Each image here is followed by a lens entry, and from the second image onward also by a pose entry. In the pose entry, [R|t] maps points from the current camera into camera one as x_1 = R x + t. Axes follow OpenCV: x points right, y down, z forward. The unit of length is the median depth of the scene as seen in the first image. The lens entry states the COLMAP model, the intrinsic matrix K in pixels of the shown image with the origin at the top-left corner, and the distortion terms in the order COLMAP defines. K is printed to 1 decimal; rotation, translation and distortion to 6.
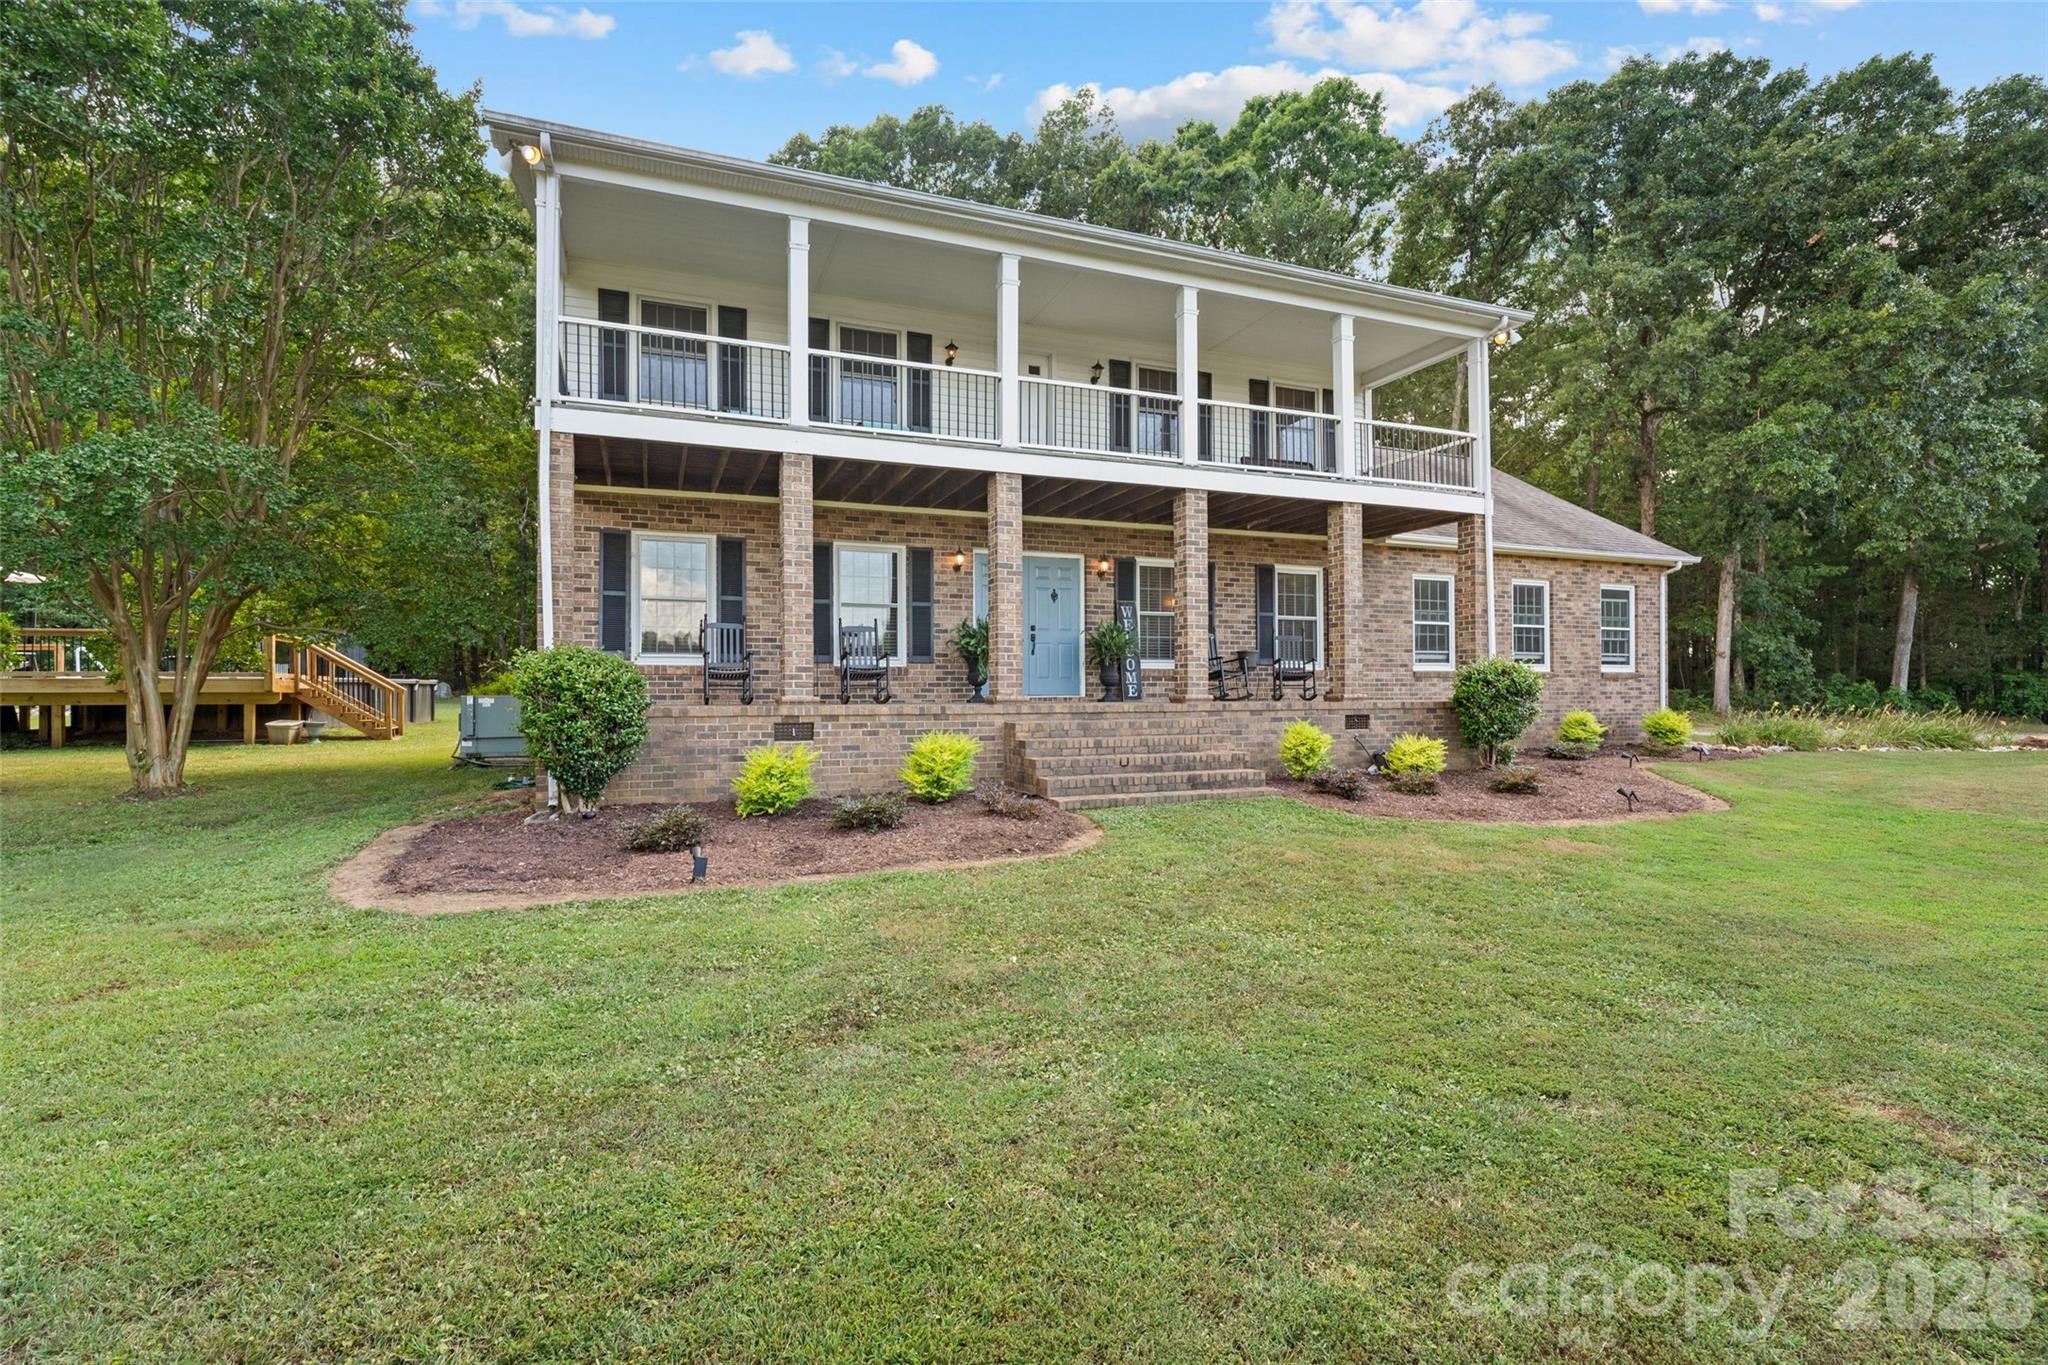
lens RADIAL K [[1010.9, 0, 1024.0], [0, 1010.9, 682.5], [0, 0, 1]] dist [0.000897, 0.000994]
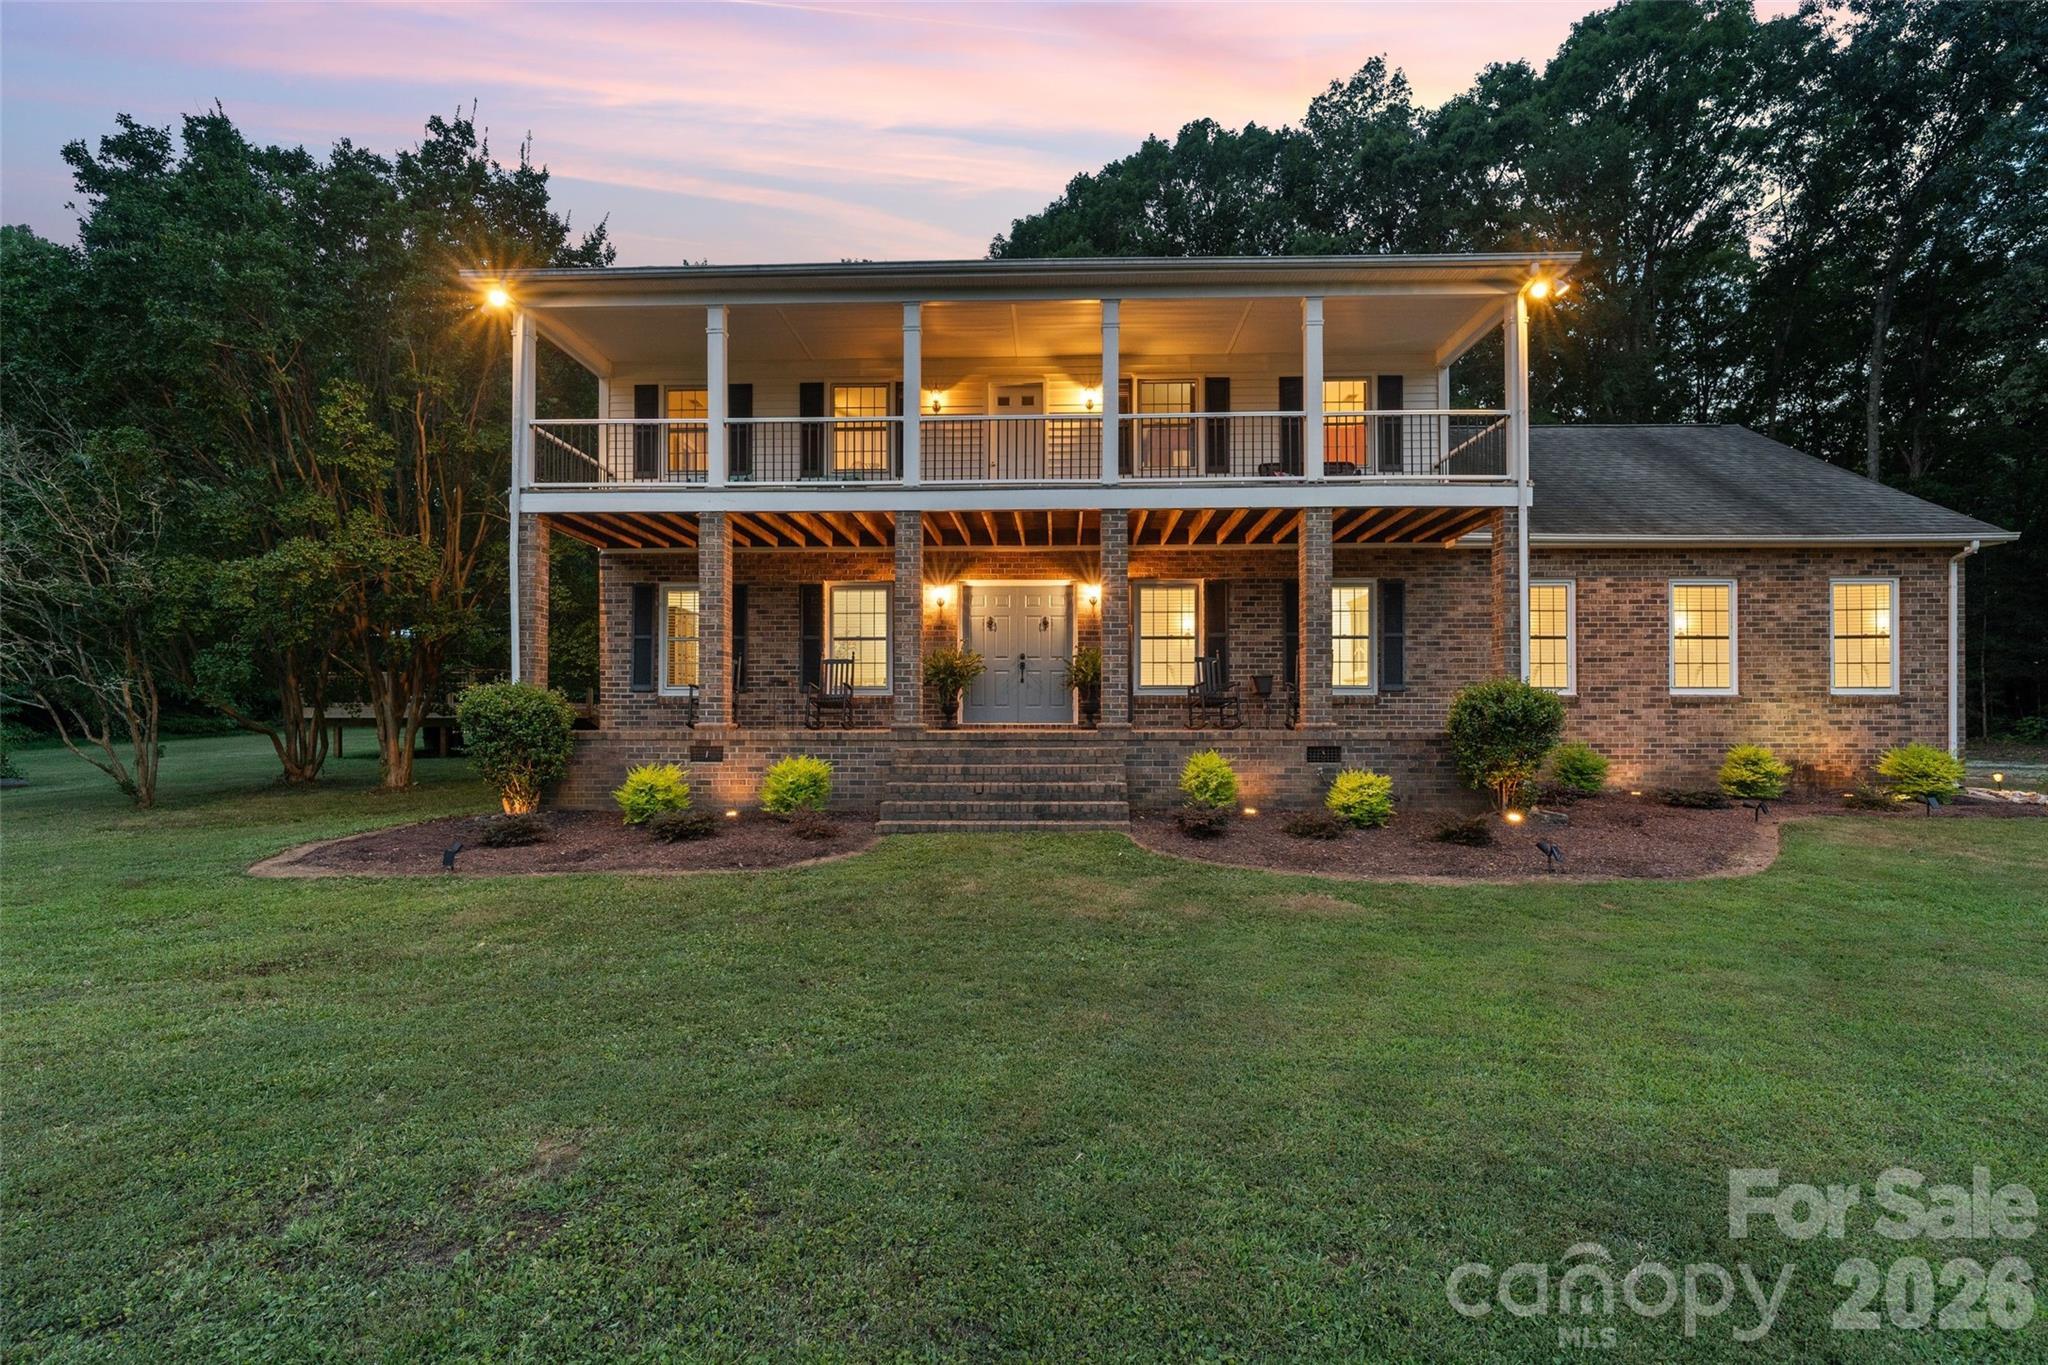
lens RADIAL K [[1006.8, 0, 986.2], [0, 1006.8, 711.3], [0, 0, 1]] dist [-0.004379, -0.000726]
pose [[0.908857, -0.000658, -0.417107, 0.351956], [0.001961, 0.999994, 0.002696, -0.001386], [0.417103, -0.003268, 0.908853, 0.060438]]
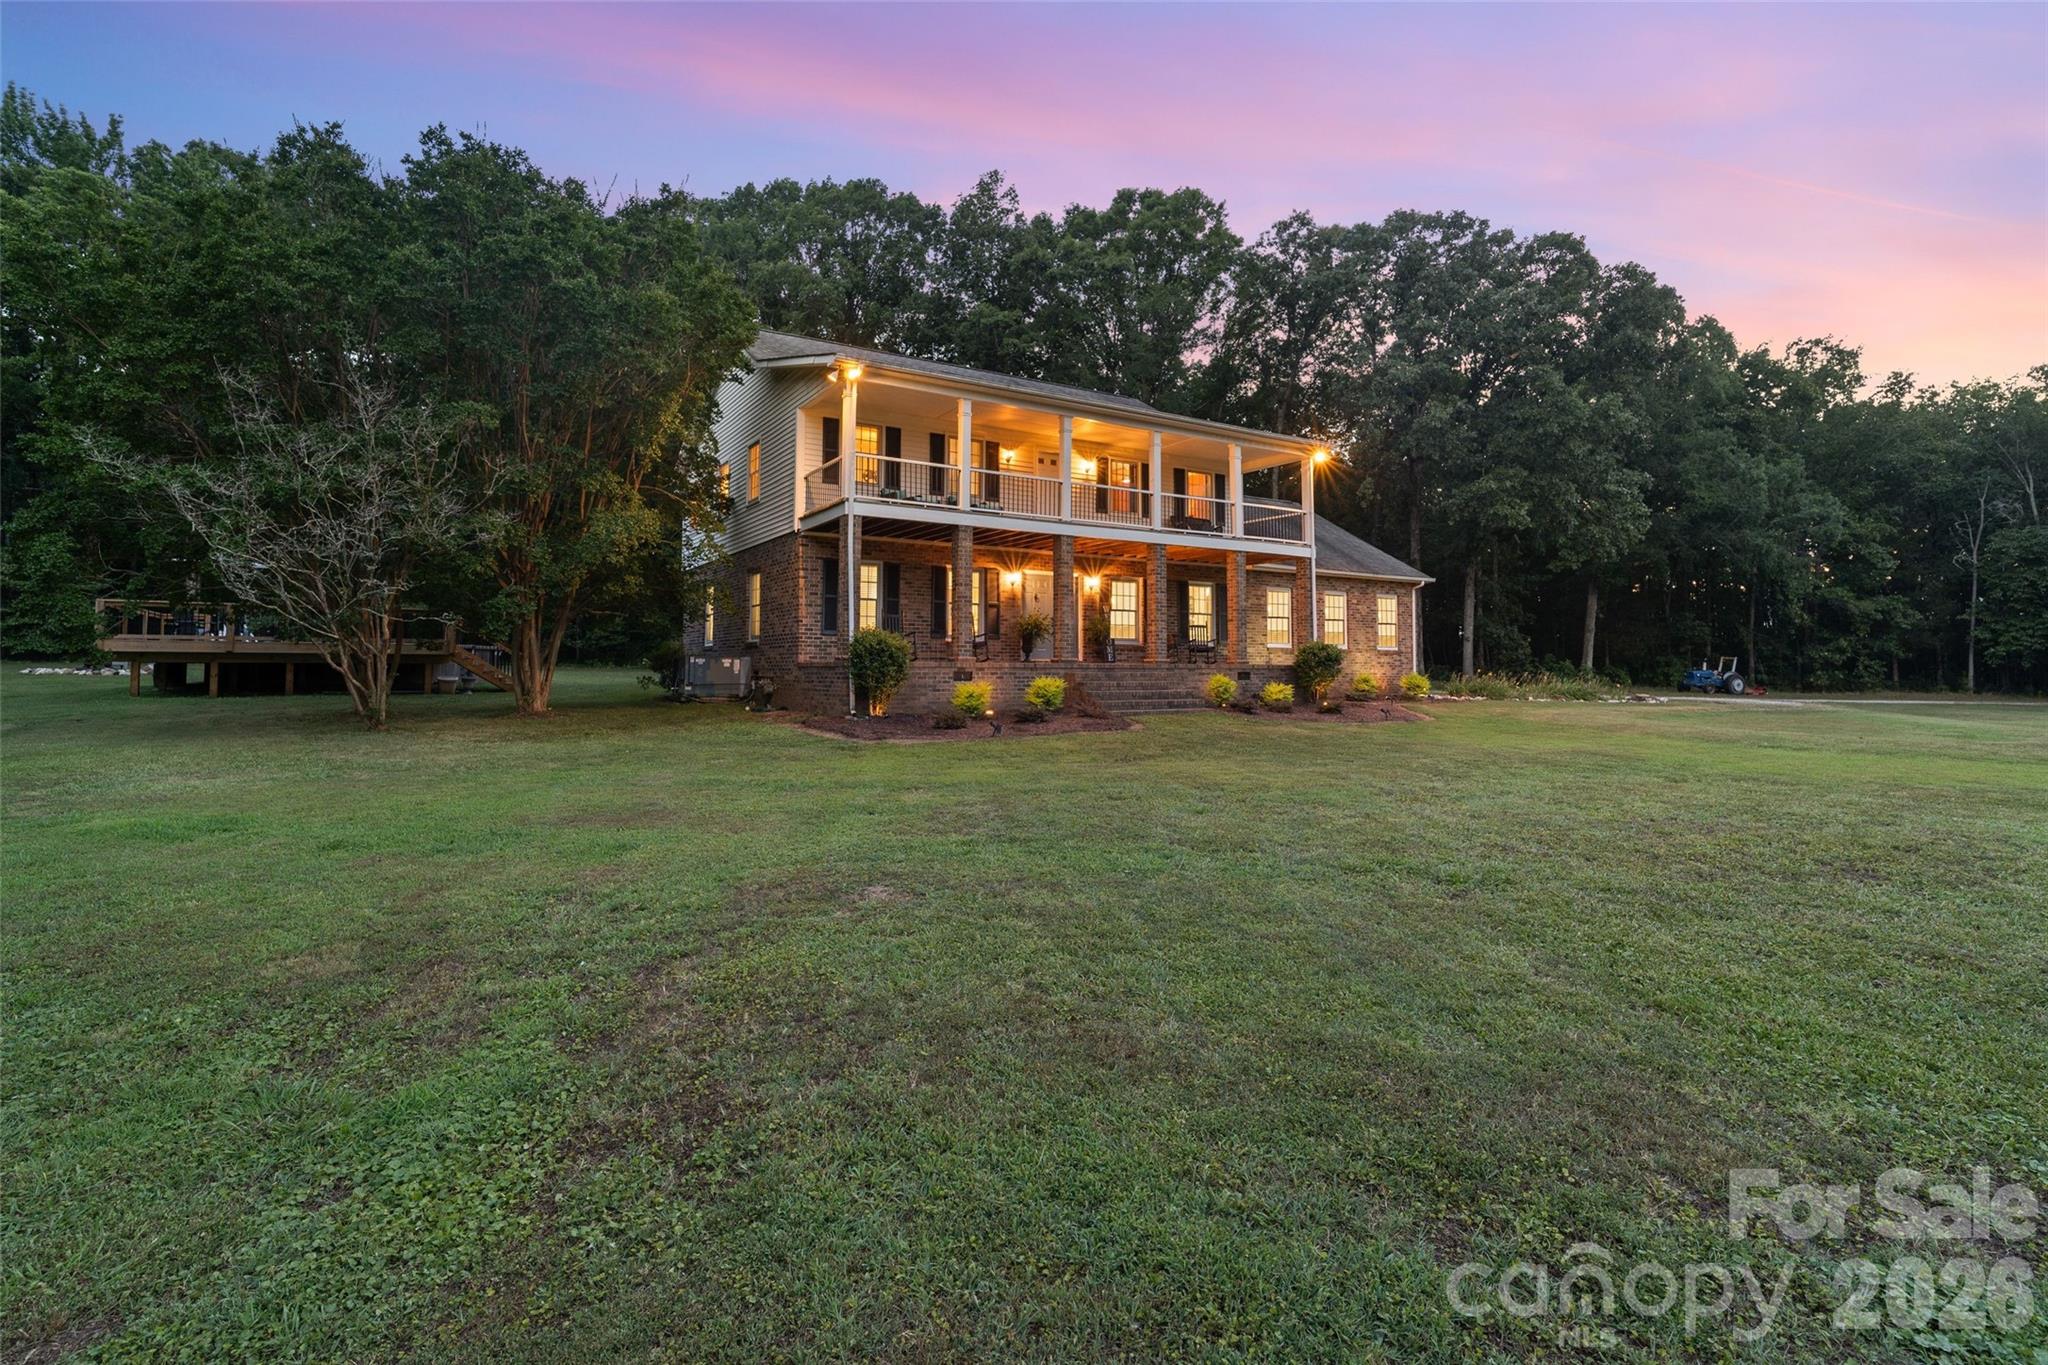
lens RADIAL K [[990.1, 0, 1014.3], [0, 990.1, 621.0], [0, 0, 1]] dist [-0.000978, -0.000097]
pose [[0.988036, 0.014766, 0.153514, -0.269717], [-0.008926, 0.999212, -0.038667, 0.011322], [-0.153964, 0.036834, 0.987390, -0.520393]]
